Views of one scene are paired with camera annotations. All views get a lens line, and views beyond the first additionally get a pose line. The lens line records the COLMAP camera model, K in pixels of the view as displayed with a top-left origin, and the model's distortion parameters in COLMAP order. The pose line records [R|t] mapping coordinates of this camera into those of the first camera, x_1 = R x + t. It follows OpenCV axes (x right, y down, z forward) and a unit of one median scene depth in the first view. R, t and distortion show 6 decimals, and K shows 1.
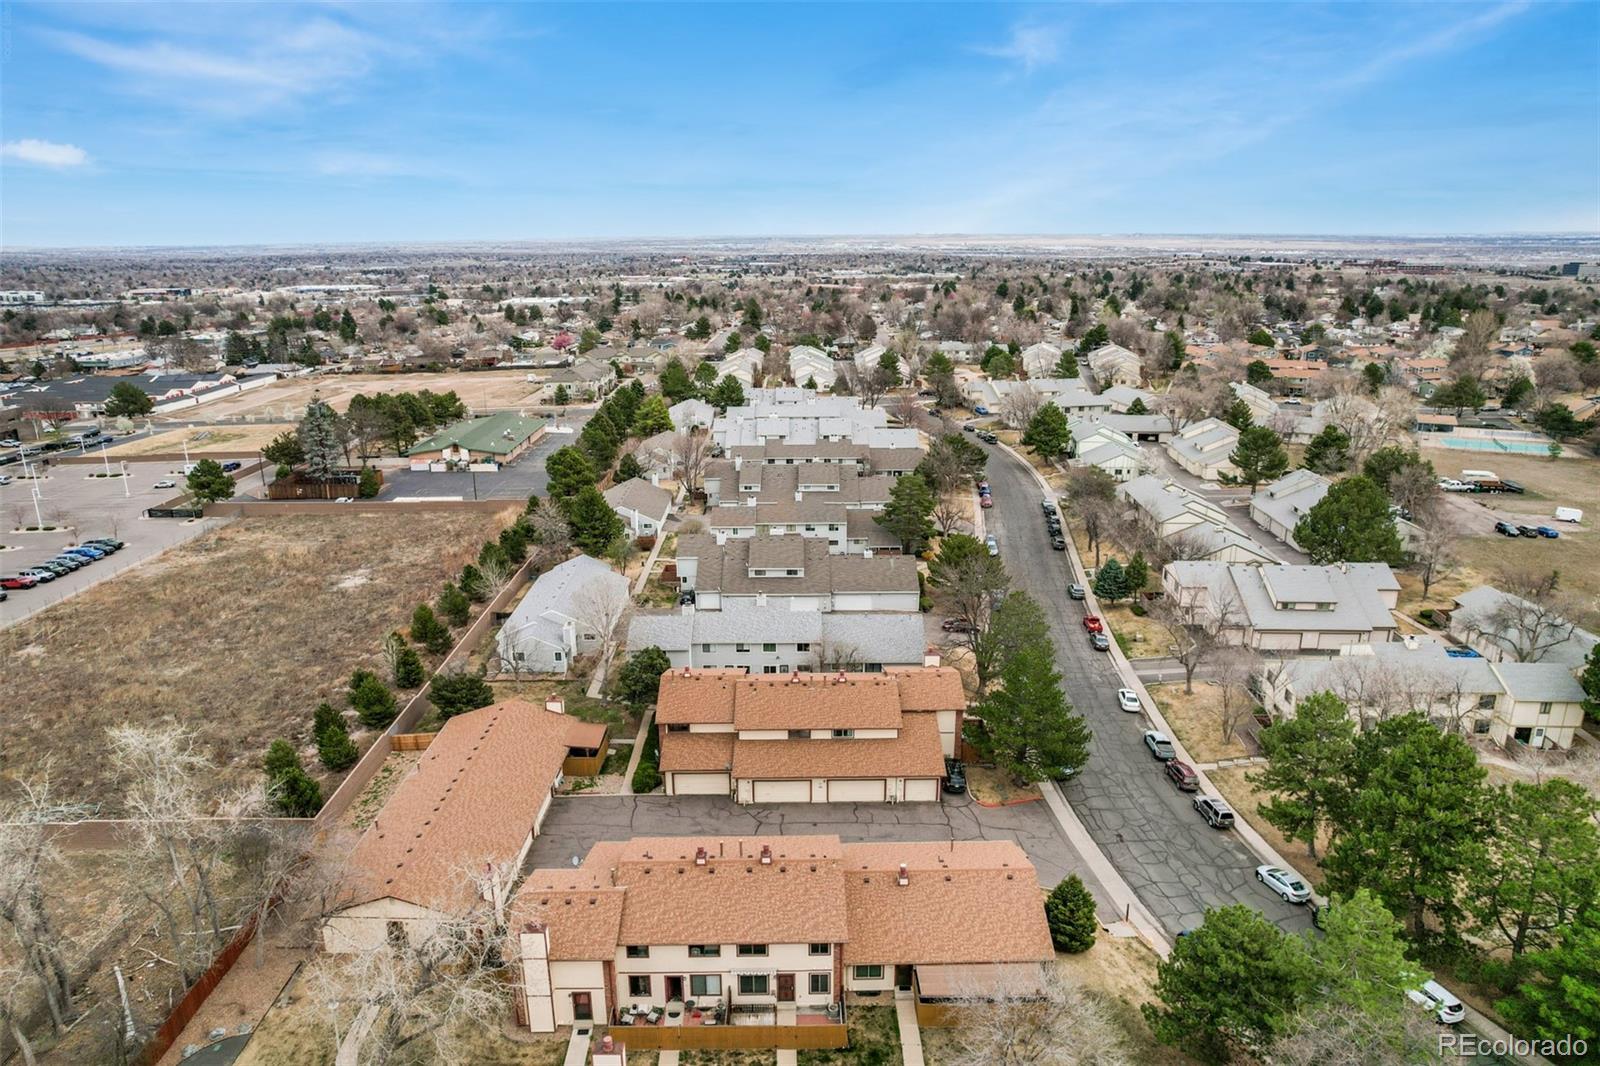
lens RADIAL K [[1021.5, 0, 803.0], [0, 1021.5, 533.8], [0, 0, 1]] dist [-0.072543, 0.062475]
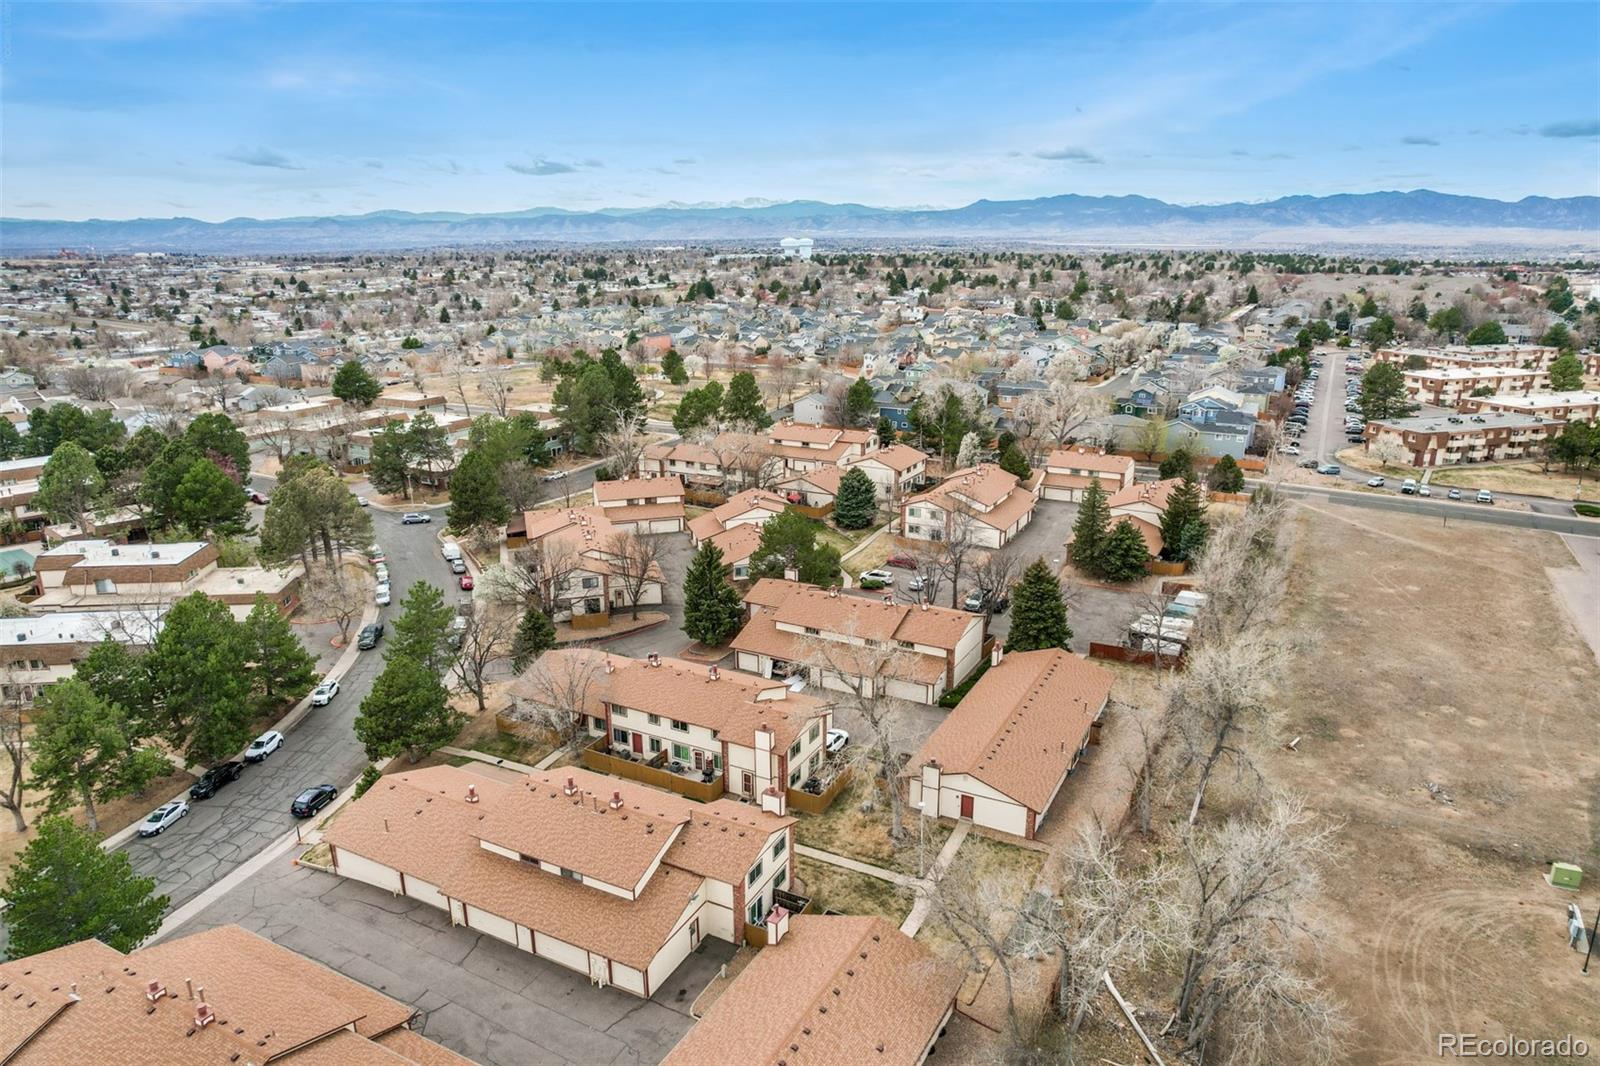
lens RADIAL K [[1021.5, 0, 803.0], [0, 1021.5, 533.8], [0, 0, 1]] dist [-0.072543, 0.062475]
pose [[0.885831, 0.133612, -0.444356, 0.708840], [-0.135075, 0.990424, 0.028533, -0.160800], [0.443913, 0.034746, 0.895396, 0.477924]]
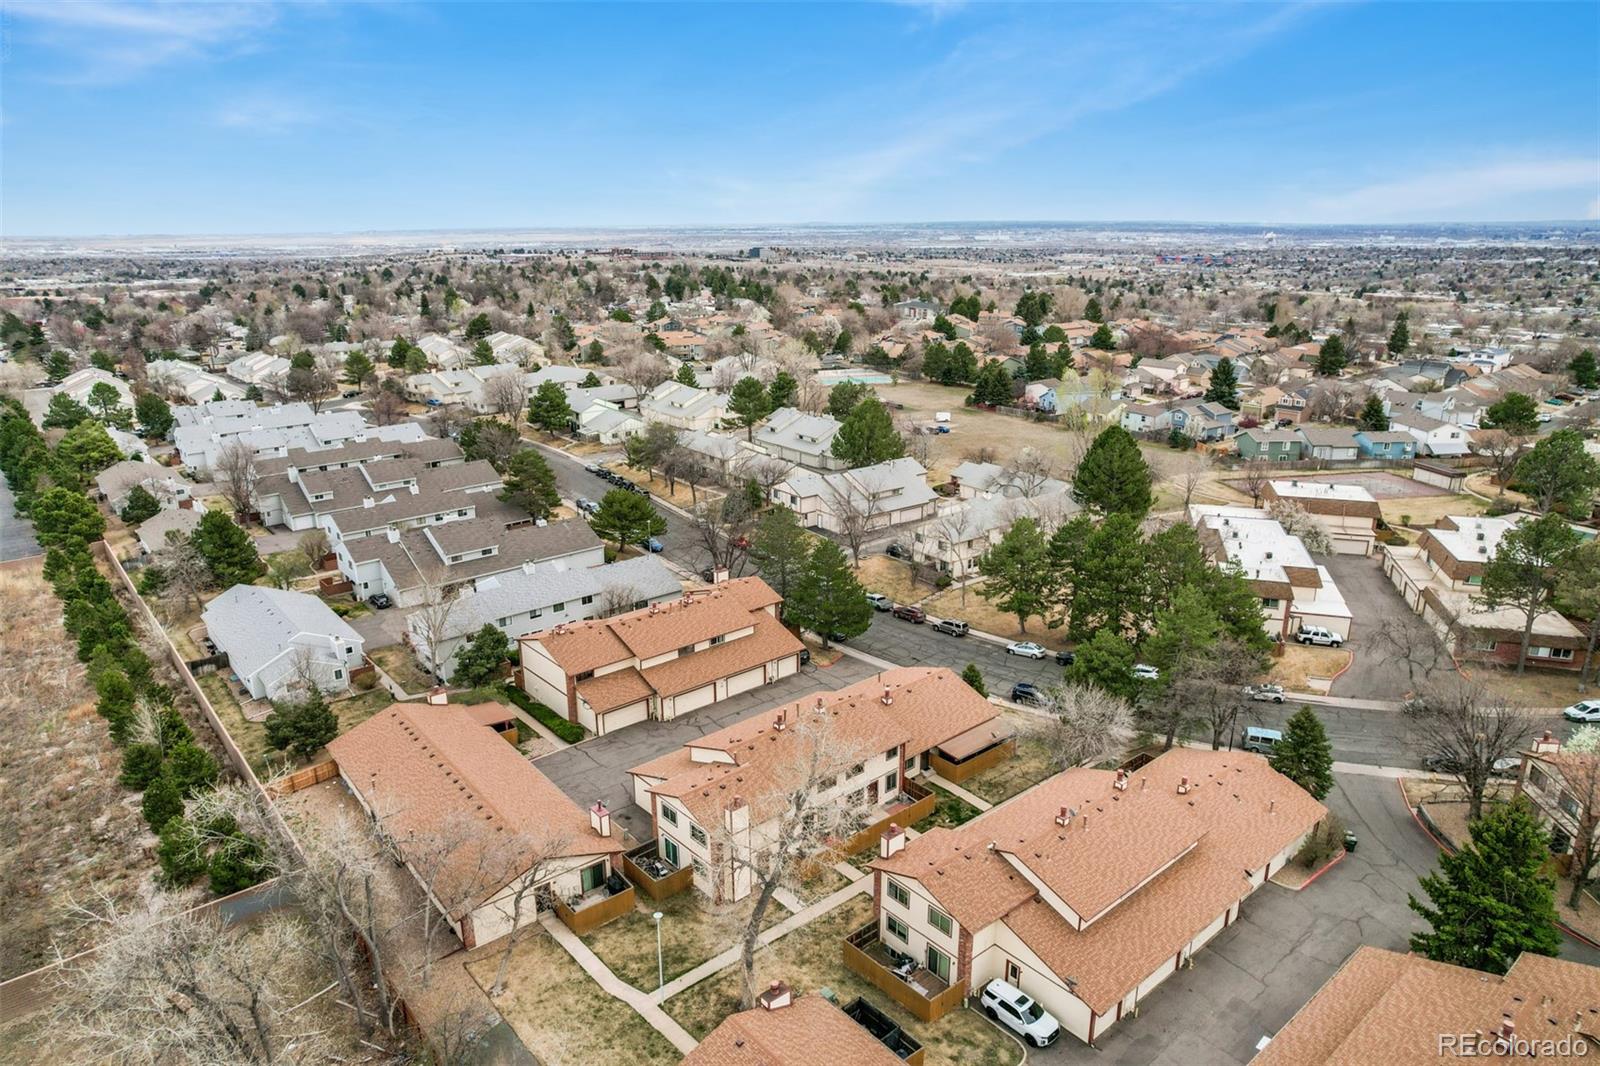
lens RADIAL K [[1016.8, 0, 800.0], [0, 1016.8, 533.0], [0, 0, 1]] dist [-0.060594, 0.049325]
pose [[0.767123, -0.188007, 0.613332, -0.786876], [0.185778, 0.980228, 0.068111, 0.017312], [-0.614011, 0.061694, 0.786883, 0.018900]]
